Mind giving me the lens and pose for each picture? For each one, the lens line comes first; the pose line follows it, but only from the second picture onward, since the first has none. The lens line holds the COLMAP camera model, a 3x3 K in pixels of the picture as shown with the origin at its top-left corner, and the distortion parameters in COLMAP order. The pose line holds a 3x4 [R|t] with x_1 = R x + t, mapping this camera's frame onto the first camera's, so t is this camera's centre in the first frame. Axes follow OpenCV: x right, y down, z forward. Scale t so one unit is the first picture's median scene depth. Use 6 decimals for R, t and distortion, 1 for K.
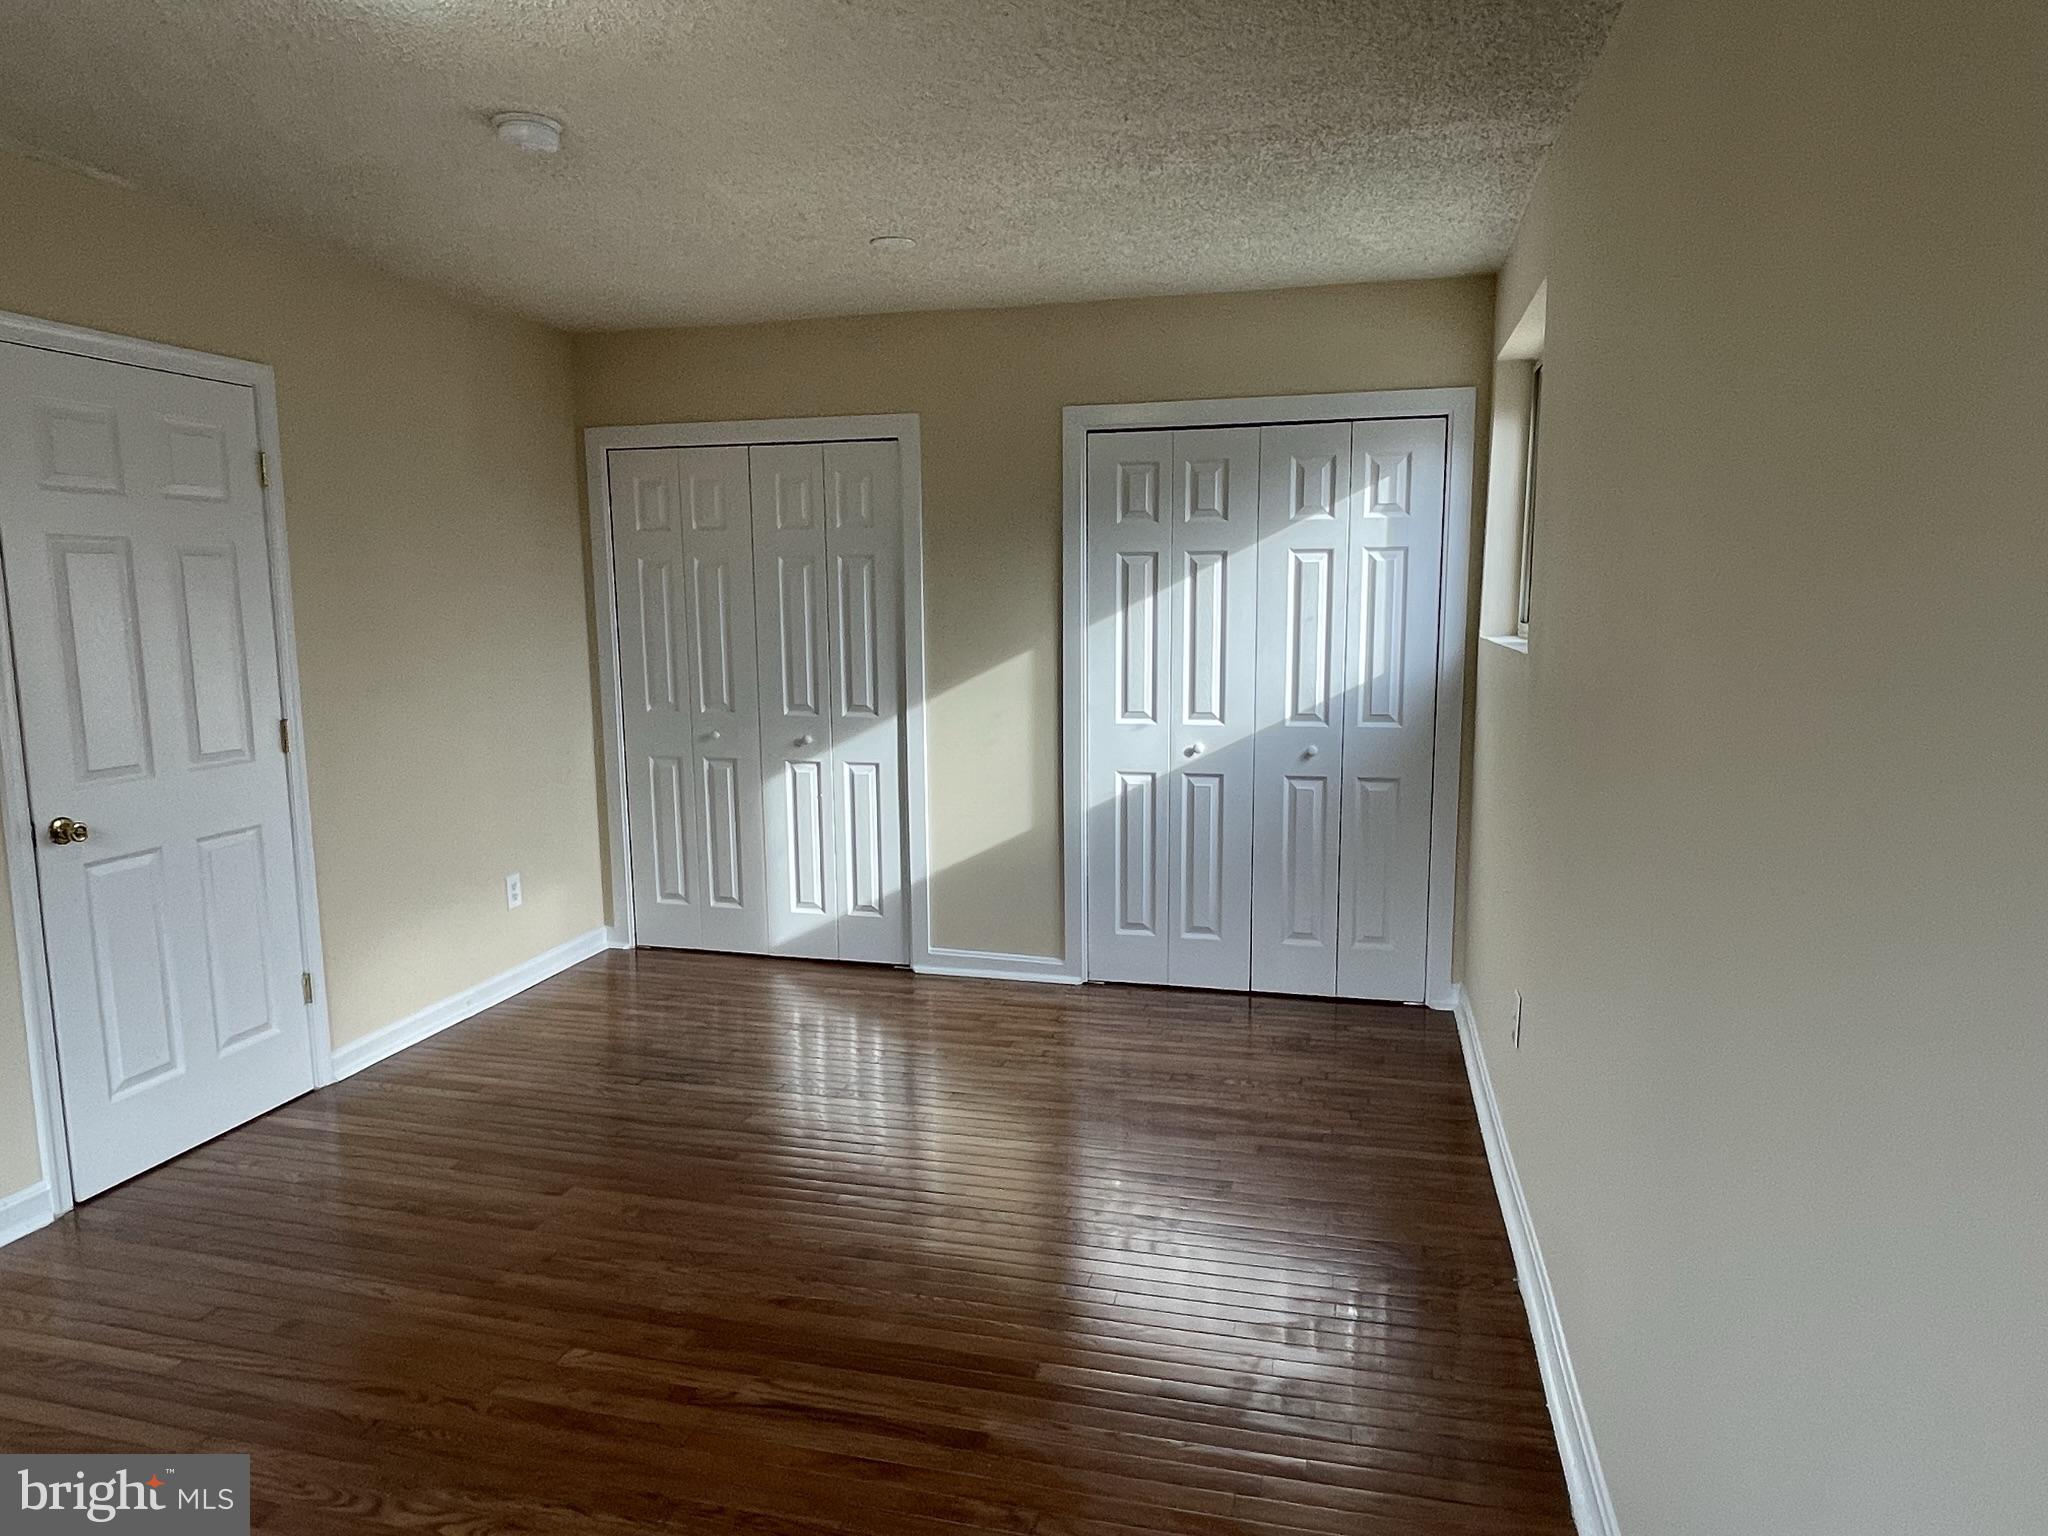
lens RADIAL K [[1287.8, 0, 1013.8], [0, 1287.8, 782.9], [0, 0, 1]] dist [0.005205, -0.017717]
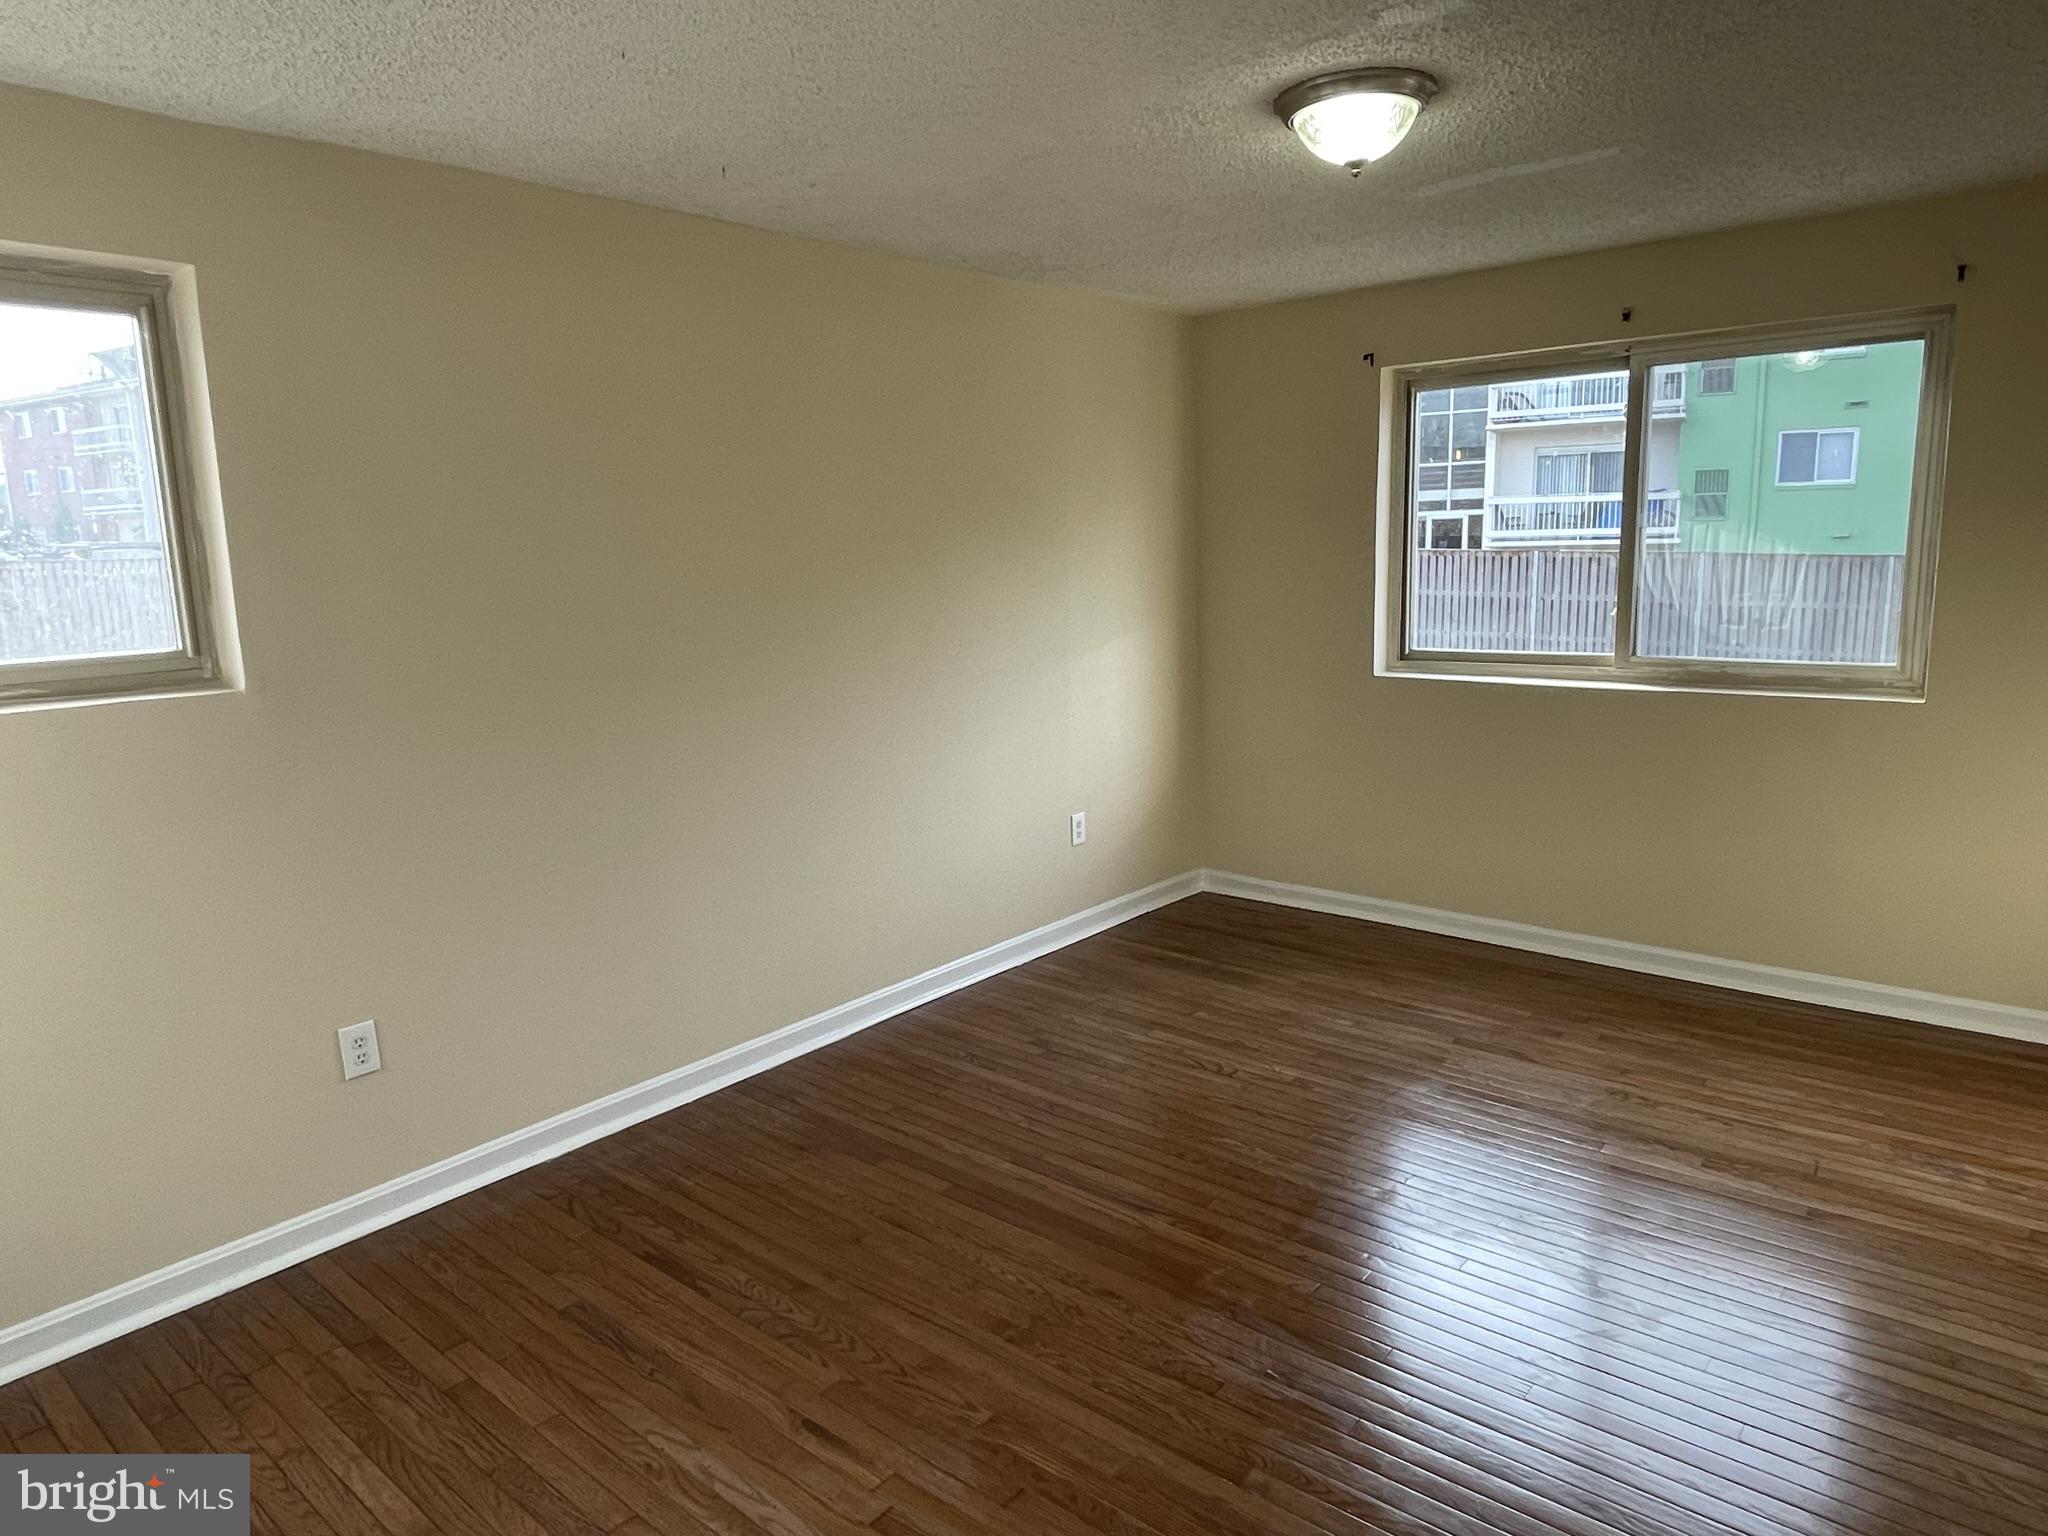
lens RADIAL K [[1292.1, 0, 1021.2], [0, 1292.1, 754.3], [0, 0, 1]] dist [0.055124, -0.065419]
pose [[-0.900608, -0.038150, 0.432955, -0.318092], [0.098535, 0.952281, 0.288879, -0.176599], [-0.423315, 0.302828, -0.853873, 1.034746]]
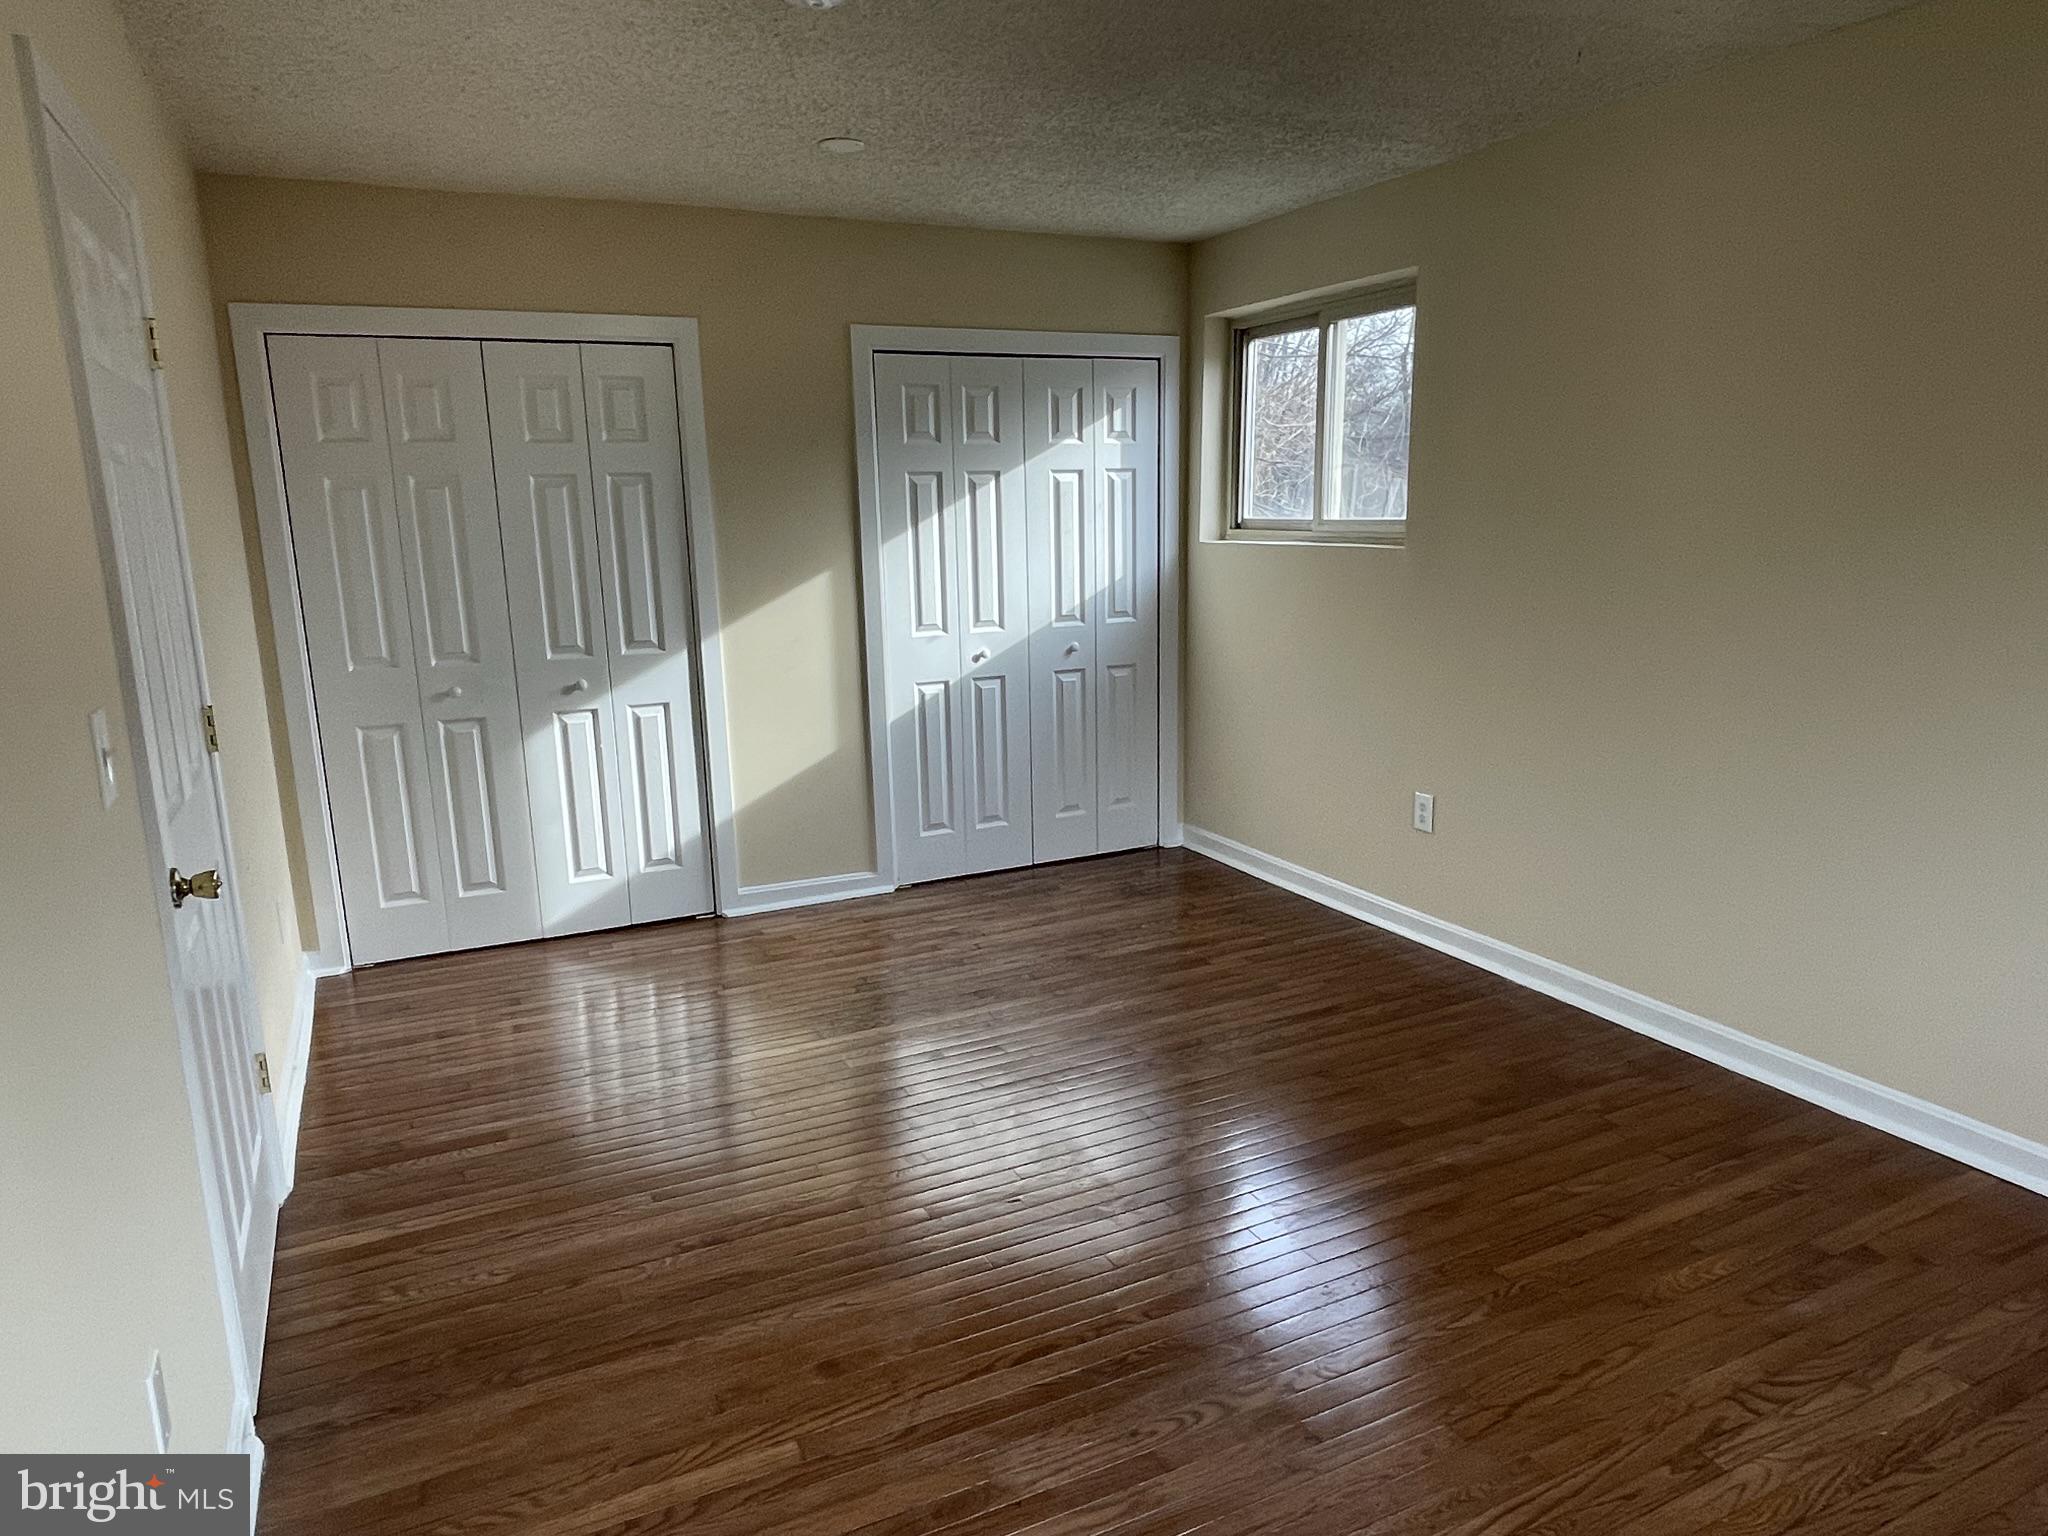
lens RADIAL K [[1287.8, 0, 1013.8], [0, 1287.8, 782.9], [0, 0, 1]] dist [0.005205, -0.017717]
pose [[0.759953, -0.147073, 0.633120, -0.541795], [0.111474, 0.989123, 0.095967, -0.020386], [-0.640348, -0.002354, 0.768081, 0.142944]]
